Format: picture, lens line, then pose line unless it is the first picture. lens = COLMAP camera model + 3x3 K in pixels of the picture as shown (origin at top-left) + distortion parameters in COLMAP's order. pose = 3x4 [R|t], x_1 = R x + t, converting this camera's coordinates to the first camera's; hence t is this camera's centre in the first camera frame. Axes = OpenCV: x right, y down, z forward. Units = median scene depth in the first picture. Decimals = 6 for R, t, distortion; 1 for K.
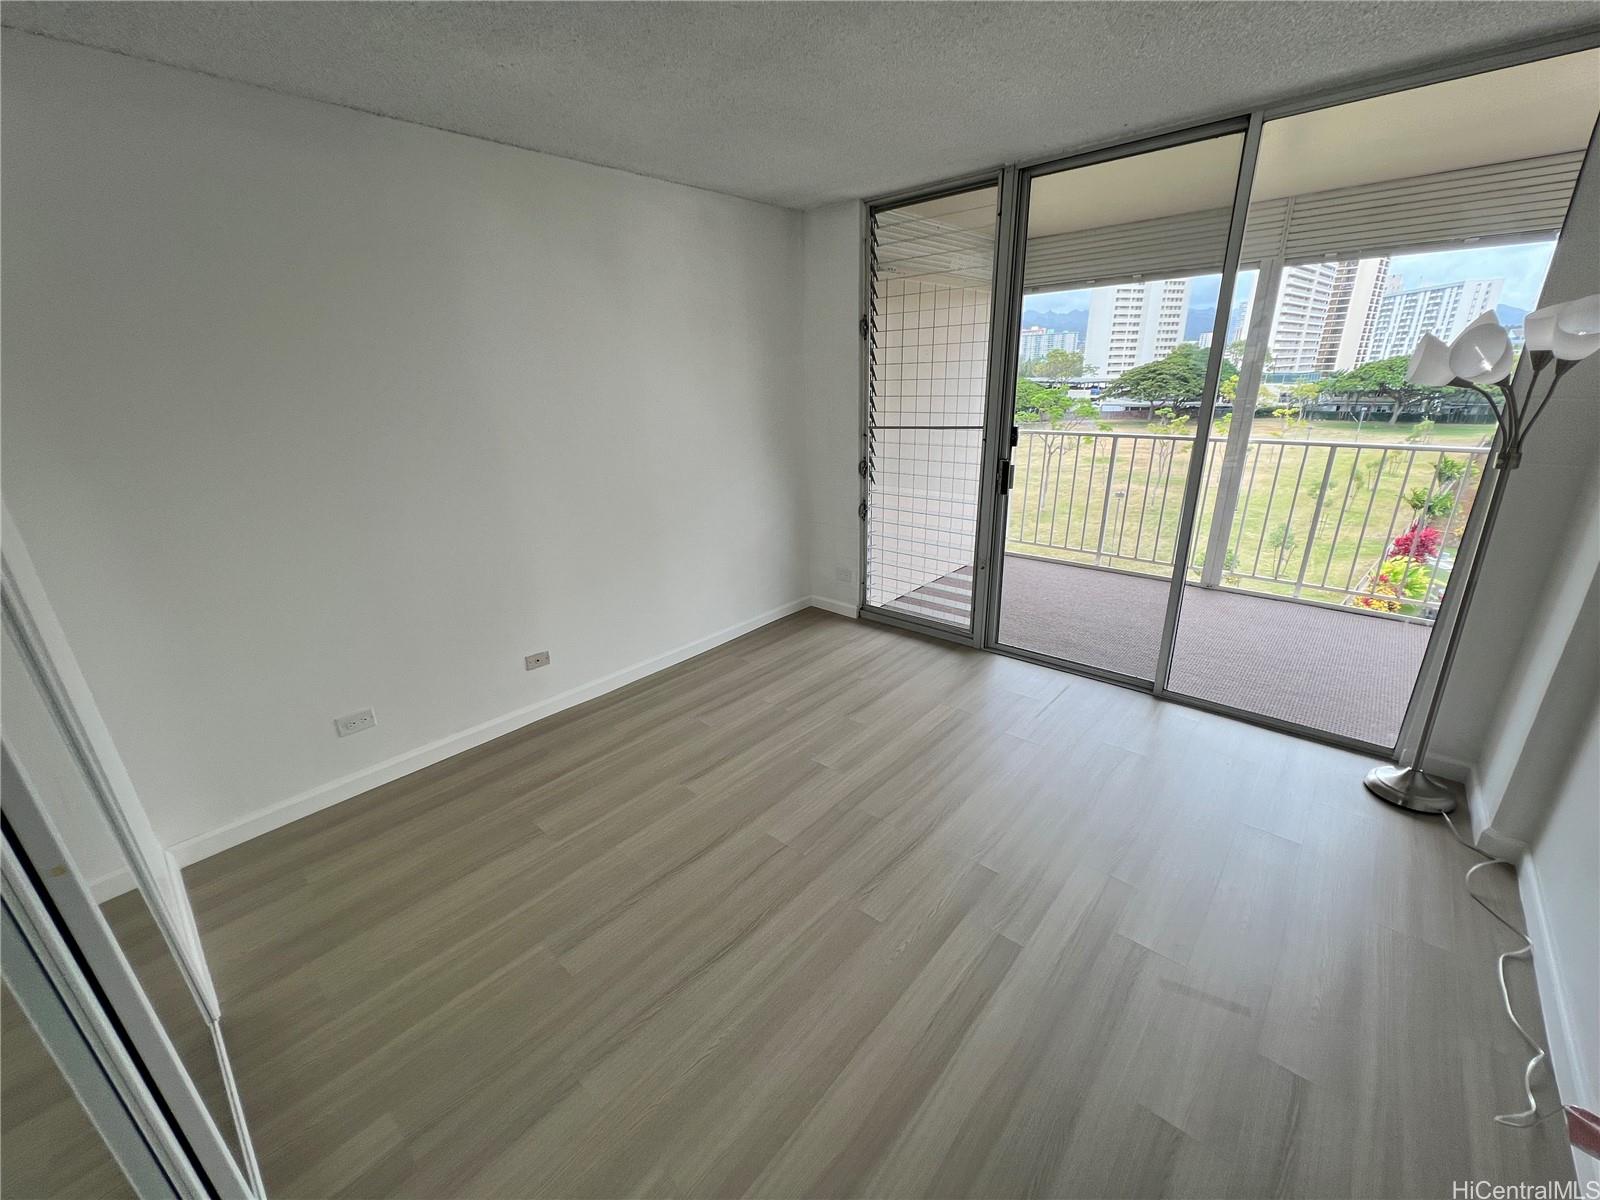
lens RADIAL K [[644.0, 0, 798.3], [0, 644.0, 597.6], [0, 0, 1]] dist [-0.005188, 0.002872]
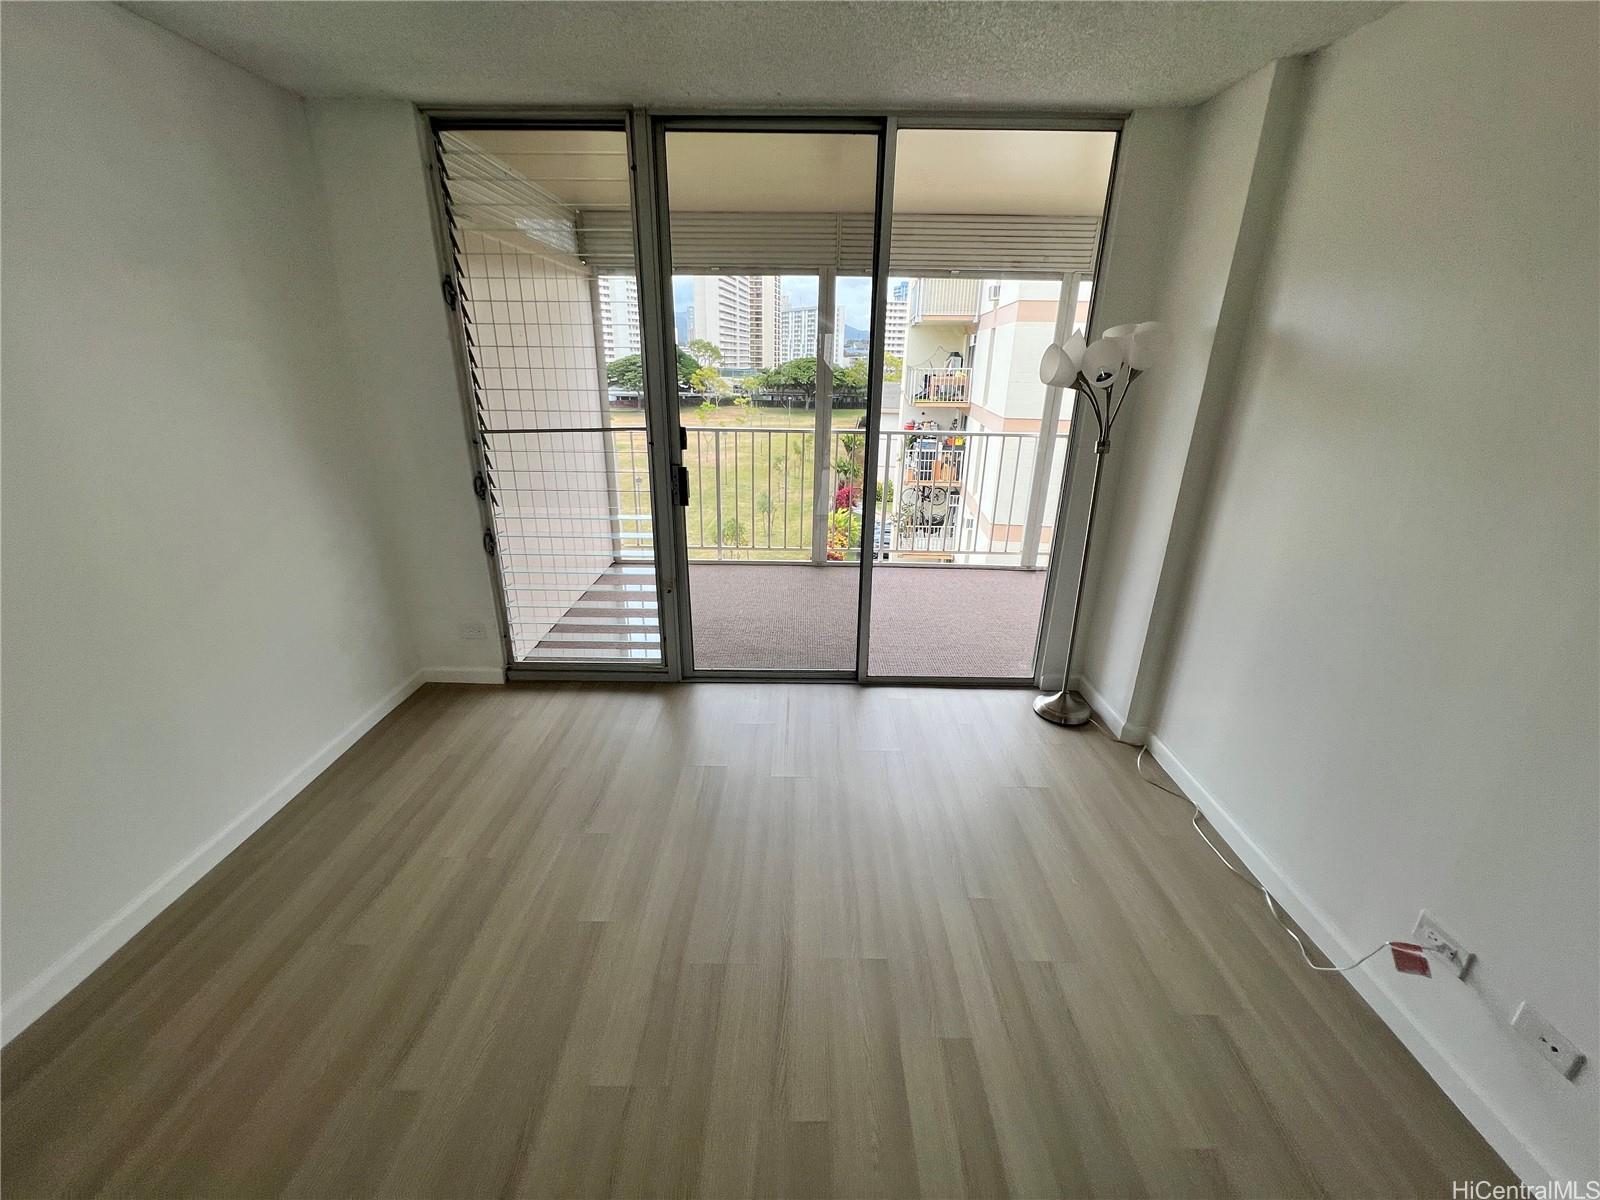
lens RADIAL K [[644.0, 0, 798.3], [0, 644.0, 597.6], [0, 0, 1]] dist [-0.005188, 0.002872]
pose [[0.750135, -0.196011, 0.631567, -0.123598], [0.186618, 0.978989, 0.082183, -0.073381], [-0.634406, 0.056214, 0.770954, 0.218345]]
